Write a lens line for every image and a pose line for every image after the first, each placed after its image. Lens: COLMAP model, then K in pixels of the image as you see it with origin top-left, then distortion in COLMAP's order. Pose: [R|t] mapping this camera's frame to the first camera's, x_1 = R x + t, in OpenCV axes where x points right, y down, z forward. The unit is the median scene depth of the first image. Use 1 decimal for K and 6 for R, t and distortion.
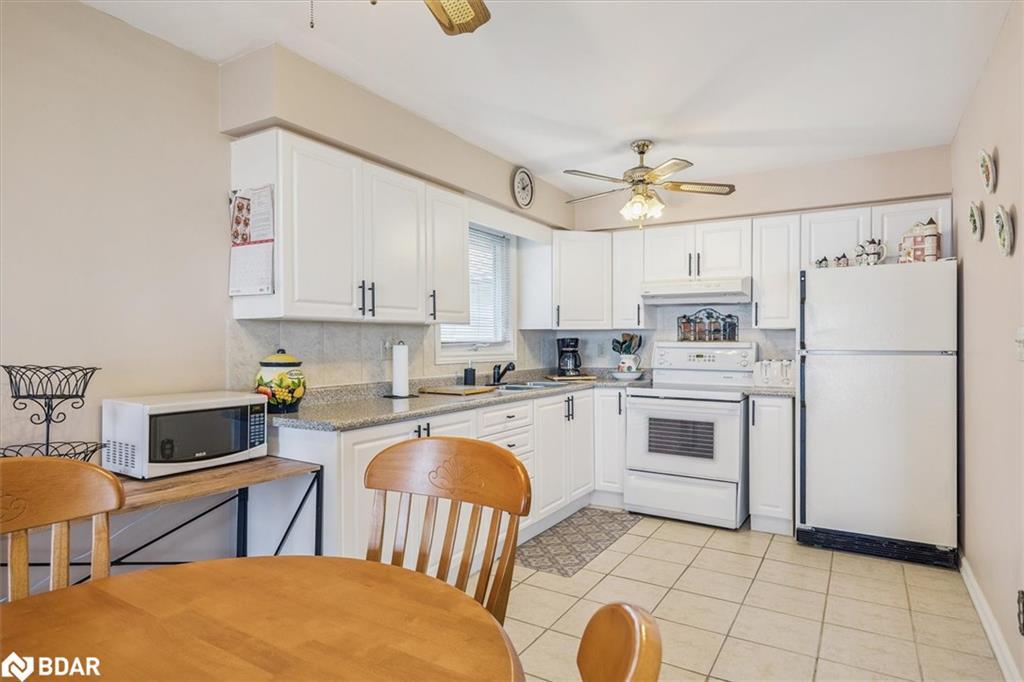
lens RADIAL K [[586.1, 0, 510.0], [0, 586.1, 350.0], [0, 0, 1]] dist [0.024042, -0.004928]
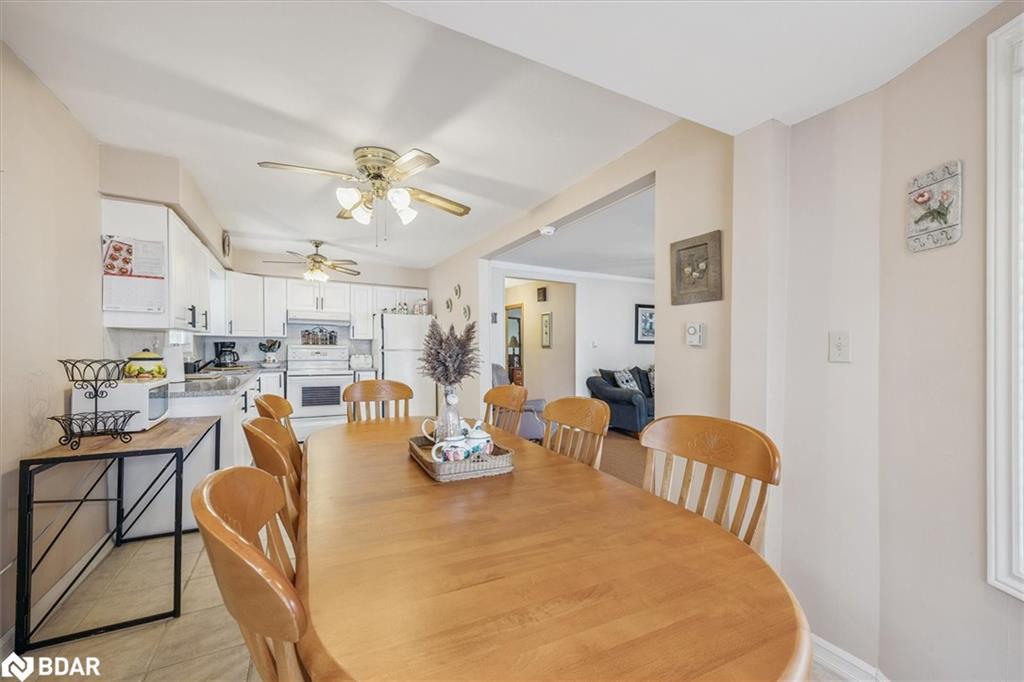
lens RADIAL K [[413.4, 0, 512.7], [0, 413.4, 348.8], [0, 0, 1]] dist [0.009323, 0.001060]
pose [[0.516577, 0.000780, 0.856240, -0.583096], [0.002015, 0.999996, -0.002127, 0.001654], [-0.856238, 0.002824, 0.516573, -0.233291]]
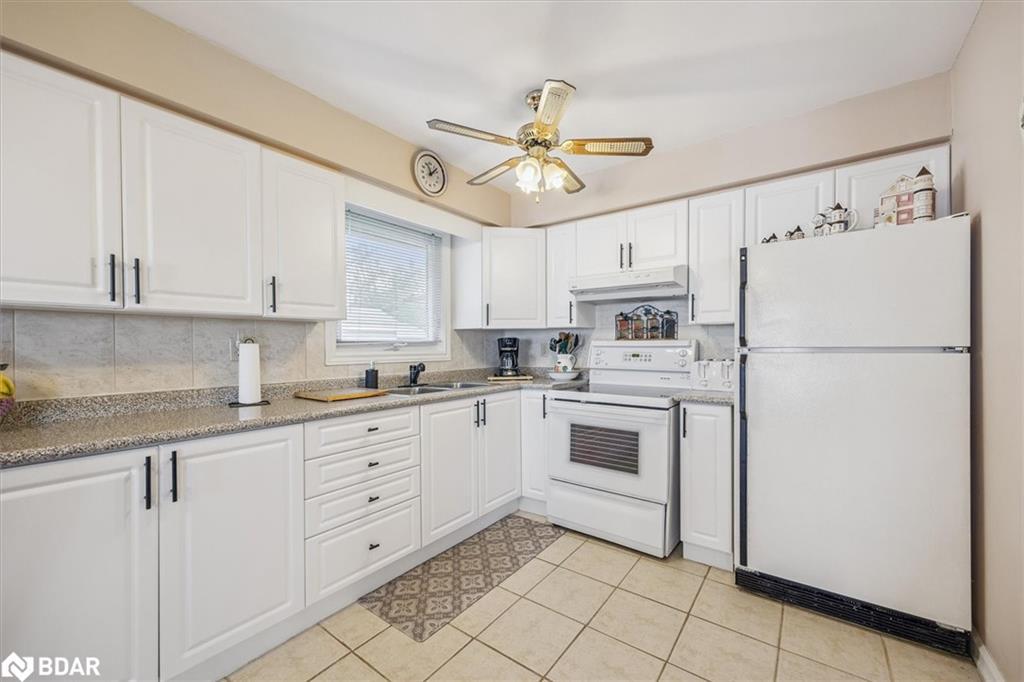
lens RADIAL K [[413.4, 0, 509.2], [0, 413.4, 354.0], [0, 0, 1]] dist [0.009323, 0.001060]
pose [[0.995471, -0.003096, -0.095019, 0.229334], [0.003607, 0.999980, 0.005200, 0.004948], [0.095001, -0.005519, 0.995462, 0.402539]]
